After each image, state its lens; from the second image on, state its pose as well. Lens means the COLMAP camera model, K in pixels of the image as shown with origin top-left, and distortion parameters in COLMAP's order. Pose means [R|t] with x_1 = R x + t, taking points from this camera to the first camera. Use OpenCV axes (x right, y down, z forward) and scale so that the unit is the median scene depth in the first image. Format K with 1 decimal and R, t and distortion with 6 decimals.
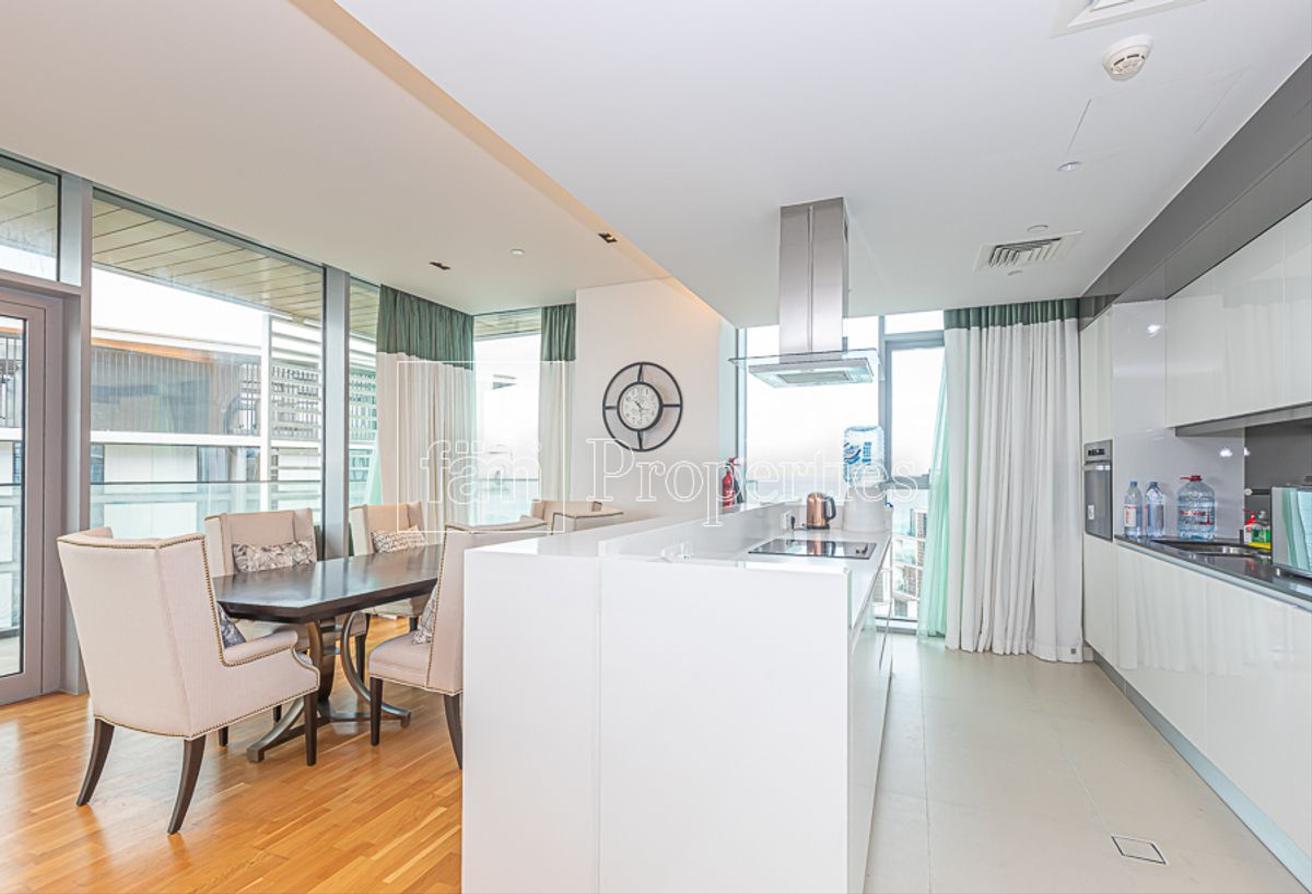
lens RADIAL K [[606.8, 0, 658.0], [0, 606.8, 474.6], [0, 0, 1]] dist [-0.002154, 0.000843]
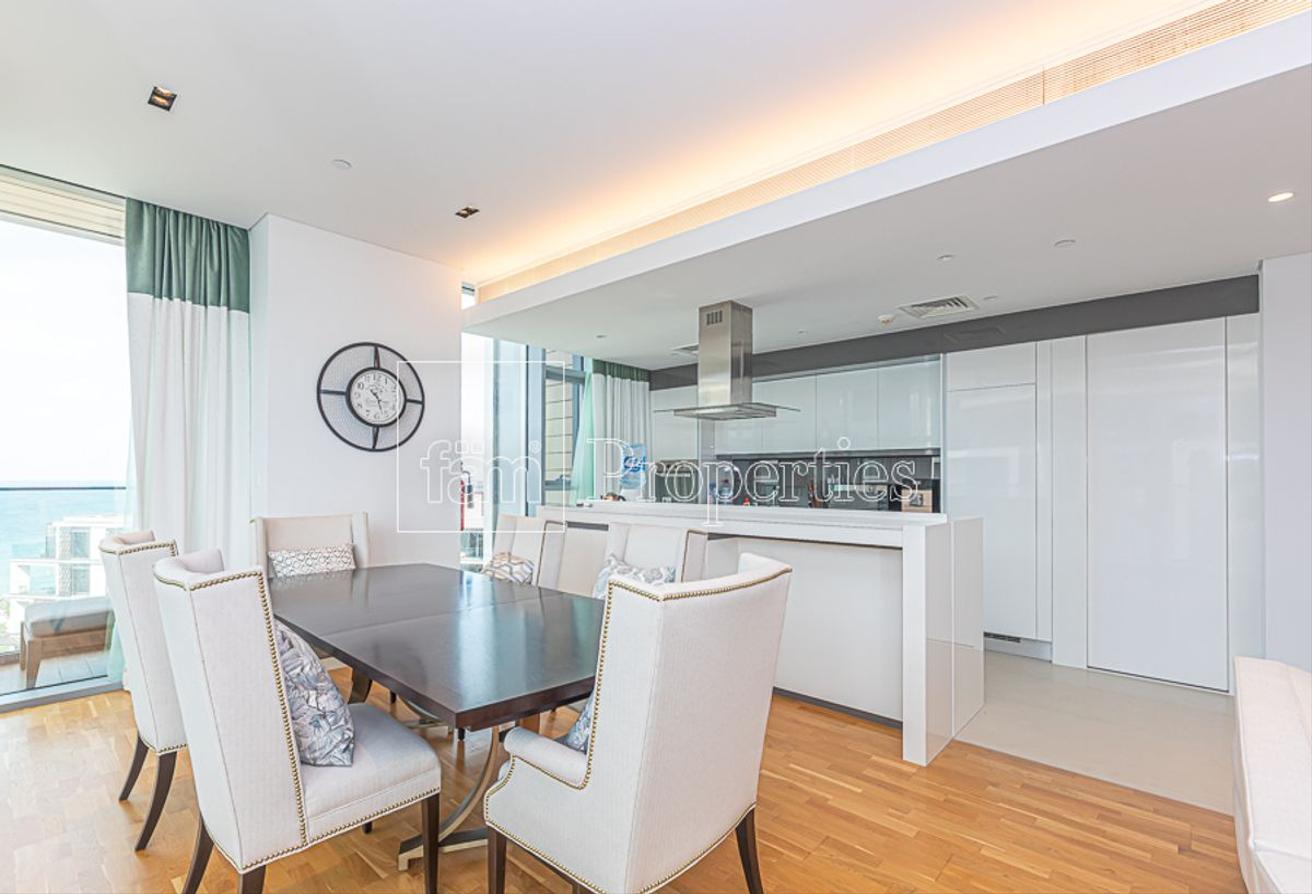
lens RADIAL K [[606.8, 0, 658.0], [0, 606.8, 474.6], [0, 0, 1]] dist [-0.002154, 0.000843]
pose [[0.337022, 0.006141, 0.941477, -0.678040], [-0.001564, 0.999981, -0.005963, -0.002136], [-0.941495, 0.000537, 0.337025, 0.358848]]
